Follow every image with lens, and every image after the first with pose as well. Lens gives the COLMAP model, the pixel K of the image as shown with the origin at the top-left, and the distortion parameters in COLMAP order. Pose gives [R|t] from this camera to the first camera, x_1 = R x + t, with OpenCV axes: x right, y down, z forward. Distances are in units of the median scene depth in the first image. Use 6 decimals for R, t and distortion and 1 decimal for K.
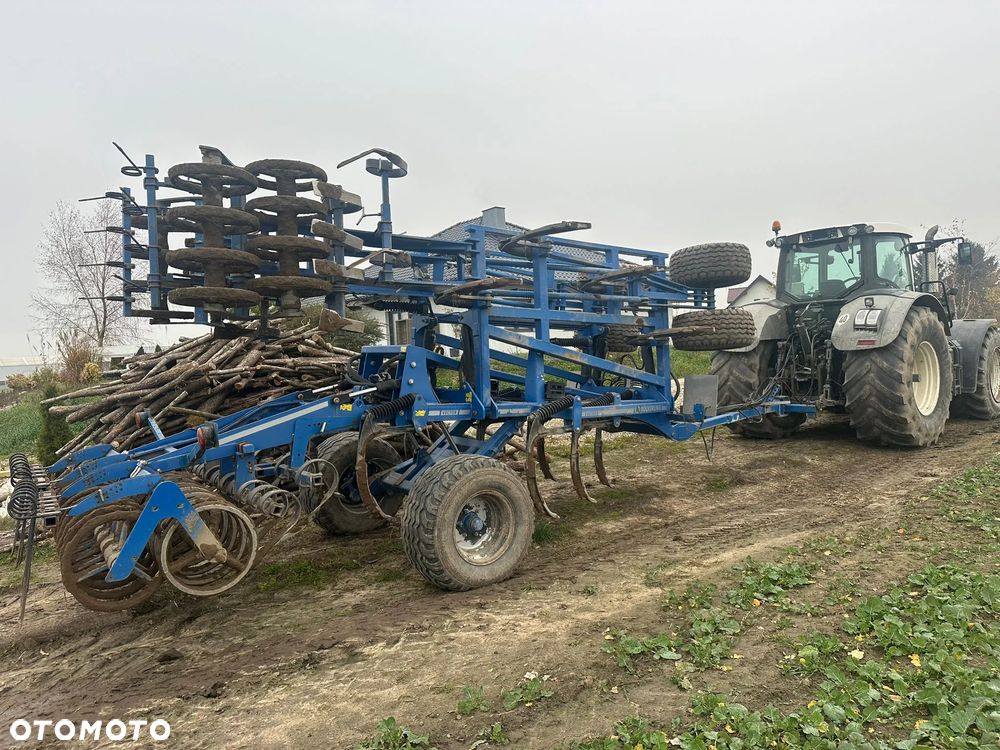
lens RADIAL K [[693.8, 0, 500.0], [0, 693.8, 375.0], [0, 0, 1]] dist [0.128978, -0.205815]
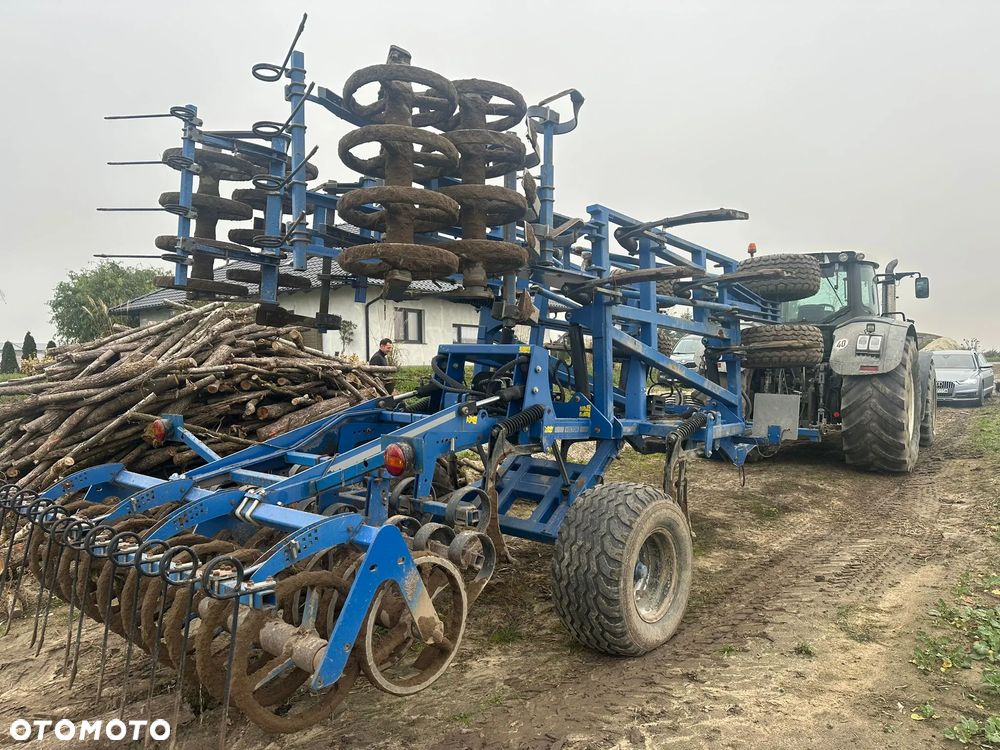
lens RADIAL K [[709.2, 0, 508.6], [0, 709.2, 371.4], [0, 0, 1]] dist [0.037833, -0.051270]
pose [[0.973595, 0.040949, 0.224578, -0.236805], [-0.034509, 0.998875, -0.032530, 0.011036], [-0.225657, 0.023921, 0.973913, 0.146603]]
